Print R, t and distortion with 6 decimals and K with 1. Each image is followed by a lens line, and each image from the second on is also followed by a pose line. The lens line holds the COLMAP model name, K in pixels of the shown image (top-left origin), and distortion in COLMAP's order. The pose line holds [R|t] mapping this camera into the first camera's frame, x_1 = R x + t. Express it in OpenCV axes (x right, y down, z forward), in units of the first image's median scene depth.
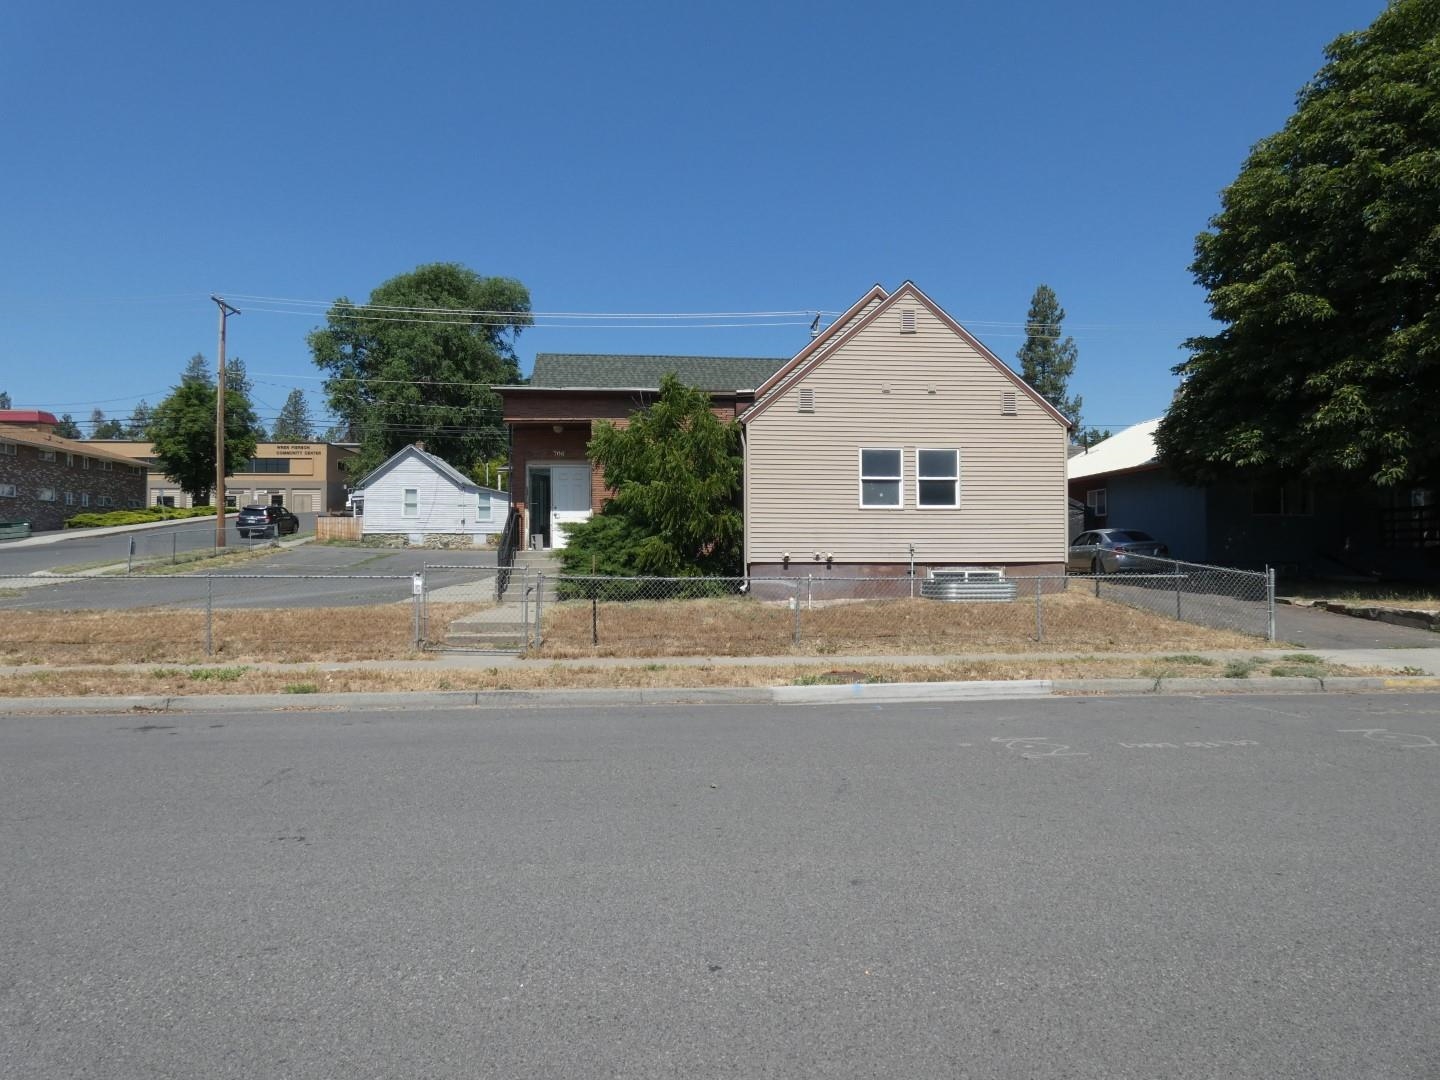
lens RADIAL K [[858.4, 0, 715.8], [0, 858.4, 542.8], [0, 0, 1]] dist [-0.001294, -0.006379]
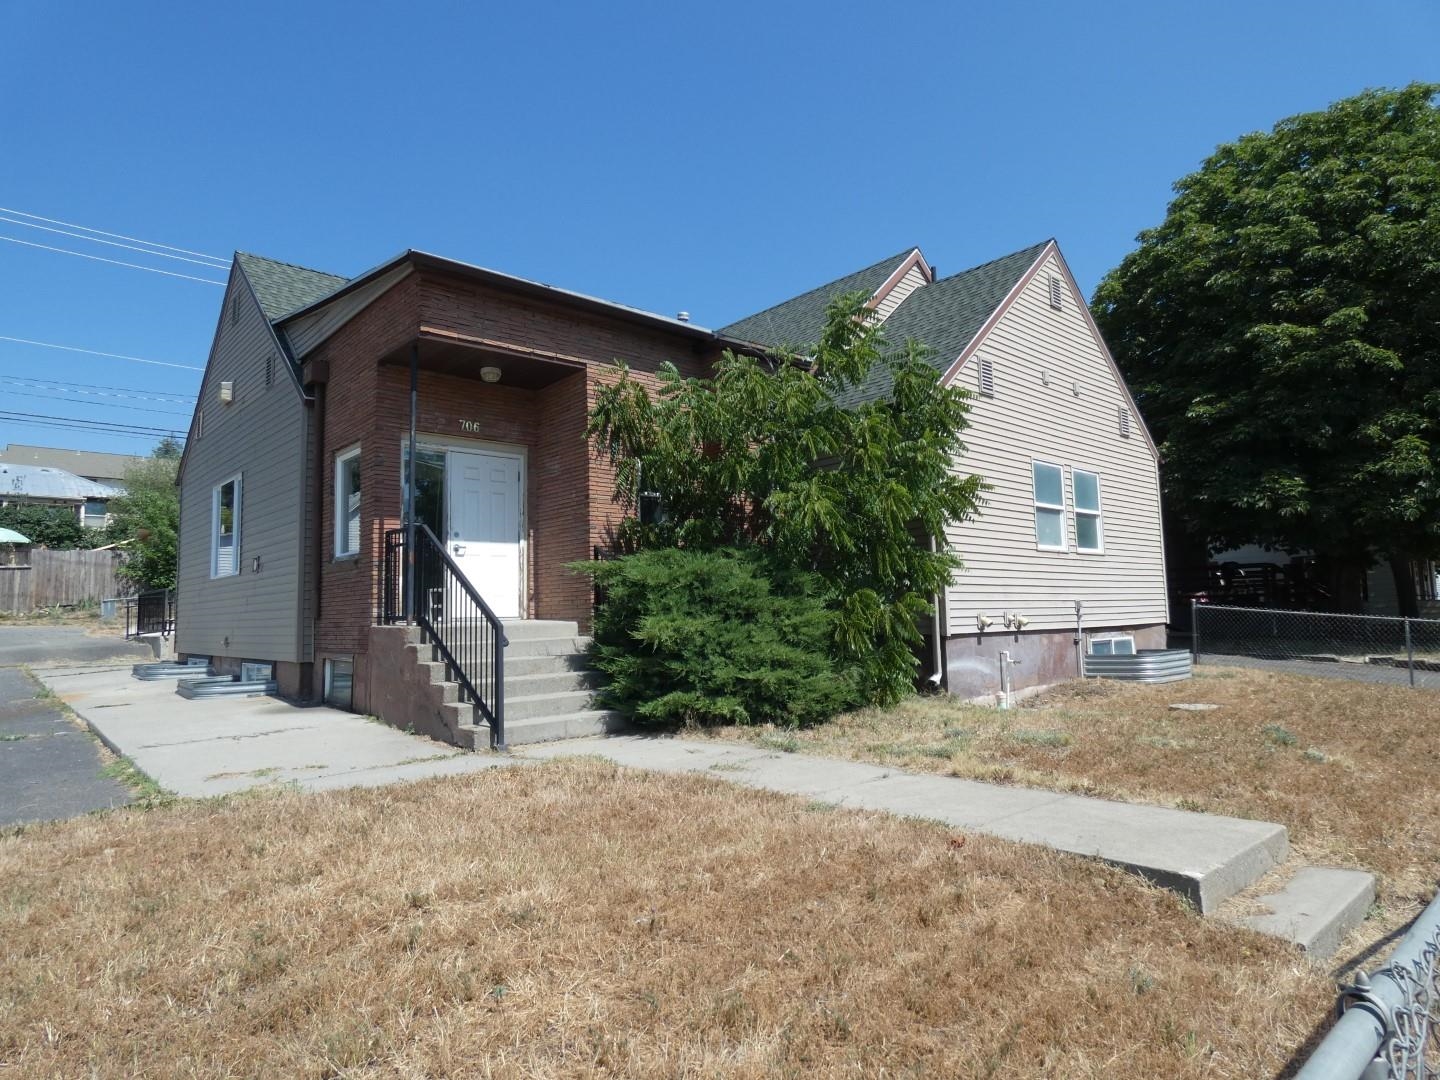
lens RADIAL K [[858.4, 0, 717.2], [0, 858.4, 541.9], [0, 0, 1]] dist [-0.001294, -0.006379]
pose [[0.797384, 0.035839, 0.602407, -0.431735], [0.009914, 0.997322, -0.072457, 0.000666], [-0.603391, 0.063749, 0.794894, 0.617460]]
